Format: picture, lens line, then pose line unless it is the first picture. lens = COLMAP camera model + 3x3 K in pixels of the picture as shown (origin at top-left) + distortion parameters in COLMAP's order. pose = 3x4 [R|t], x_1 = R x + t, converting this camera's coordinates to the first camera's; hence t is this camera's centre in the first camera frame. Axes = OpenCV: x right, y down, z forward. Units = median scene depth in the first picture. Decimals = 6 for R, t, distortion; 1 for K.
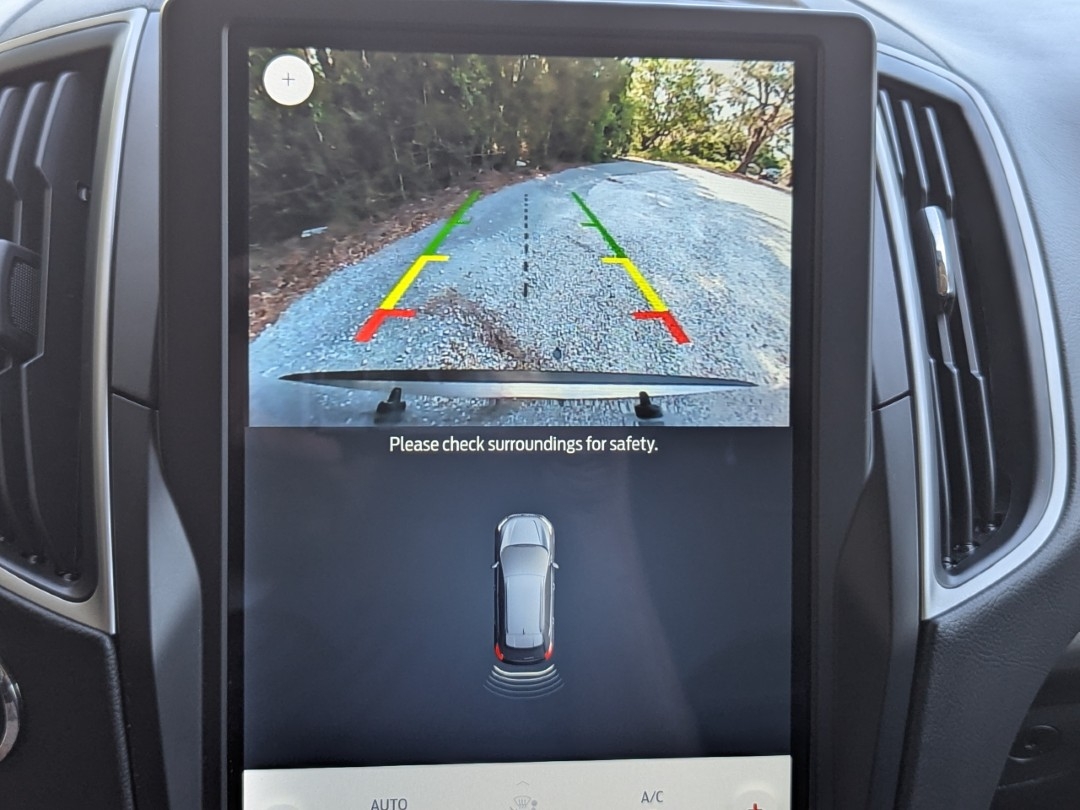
lens RADIAL K [[1532.8, 0, 535.6], [0, 1532.8, 377.5], [0, 0, 1]] dist [0.139795, -0.601473]
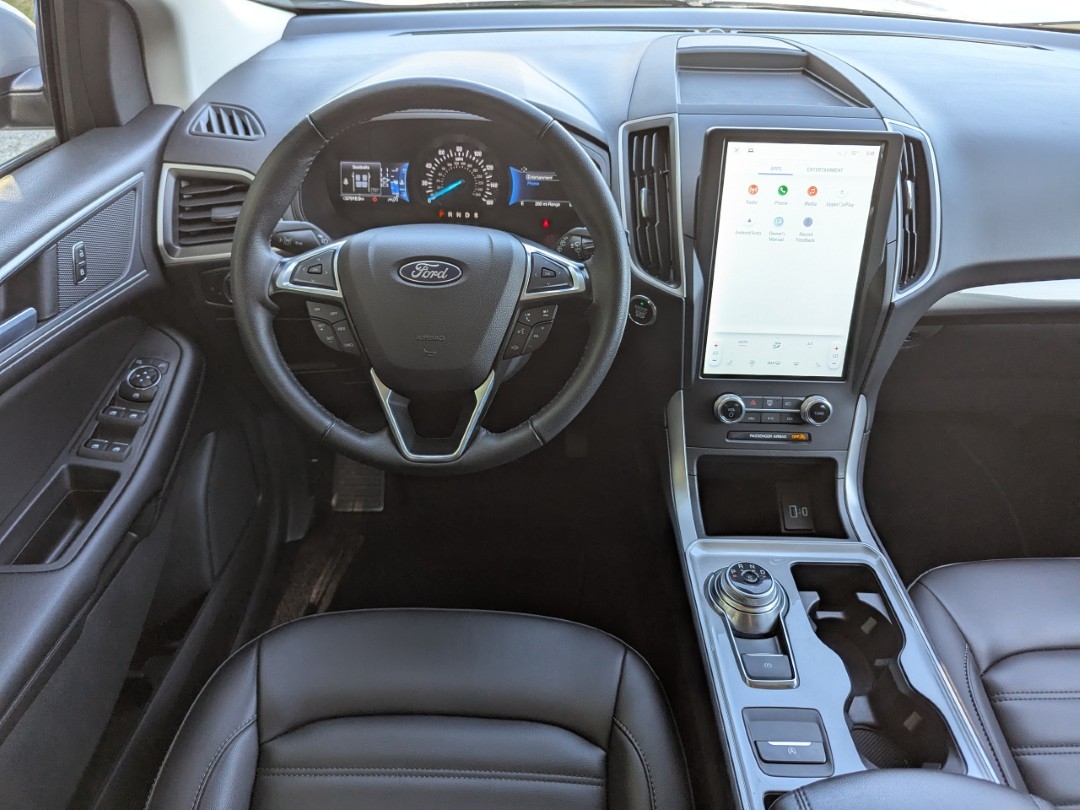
lens RADIAL K [[764.1, 0, 545.7], [0, 764.1, 384.5], [0, 0, 1]] dist [0.019314, -0.001725]
pose [[0.993153, 0.058746, -0.100972, -0.378112], [-0.026114, 0.954127, 0.298260, -0.185049], [0.113862, -0.293581, 0.949129, -0.920197]]
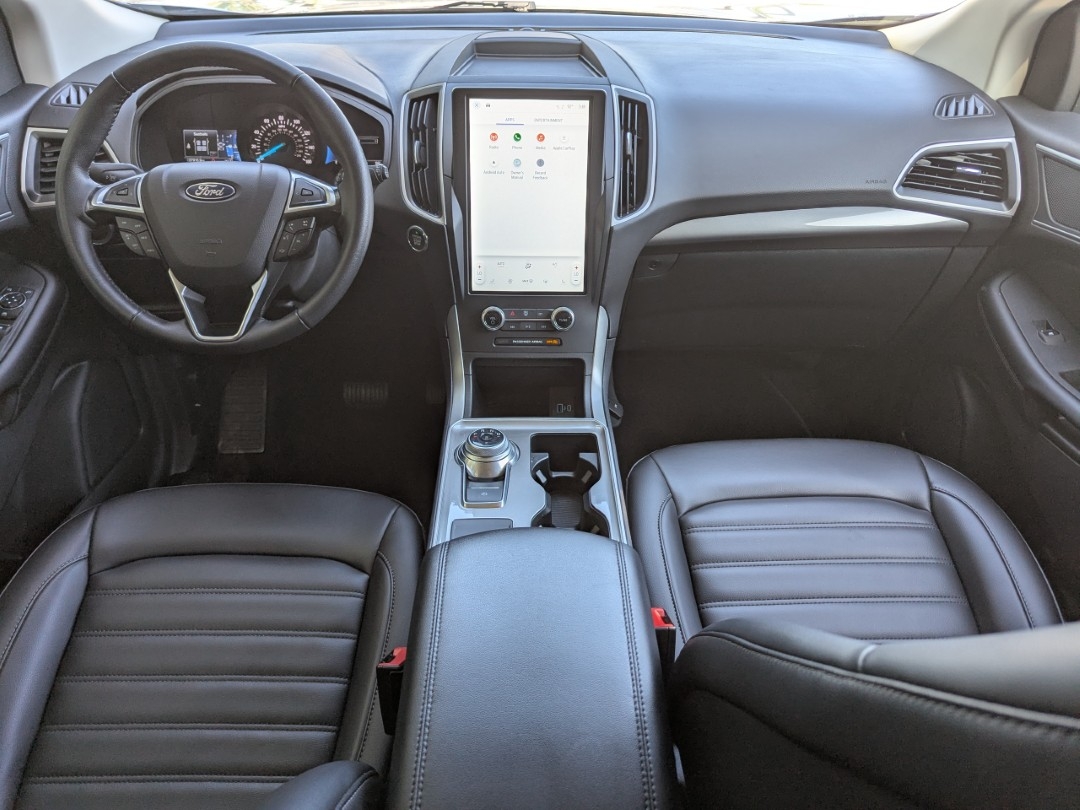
lens RADIAL K [[754.6, 0, 539.1], [0, 754.6, 392.8], [0, 0, 1]] dist [0.047368, -0.046567]
pose [[0.994782, 0.034664, -0.095957, 0.261490], [-0.007954, 0.964000, 0.265784, 0.030652], [0.101715, -0.263634, 0.959245, -1.356374]]
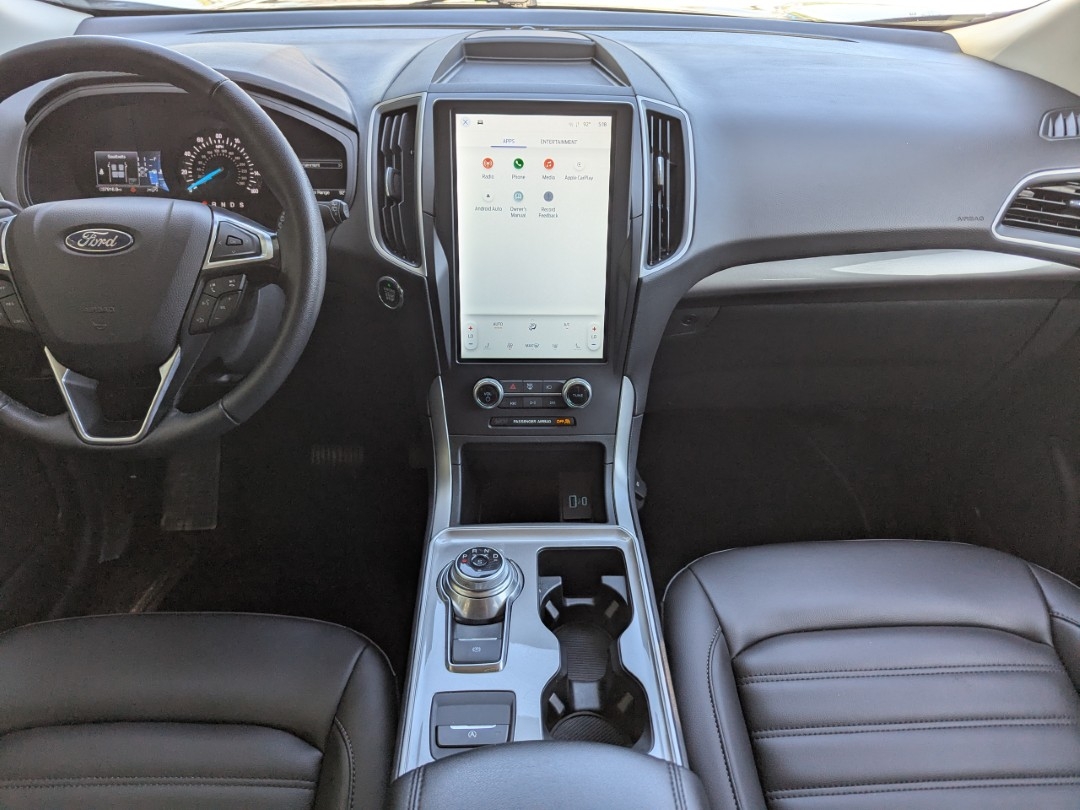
lens RADIAL K [[758.0, 0, 547.7], [0, 758.0, 402.3], [0, 0, 1]] dist [0.050204, -0.052512]
pose [[0.996448, 0.030454, -0.078513, 0.176577], [-0.008532, 0.964032, 0.265648, -0.037546], [0.083780, -0.264034, 0.960868, -0.828223]]
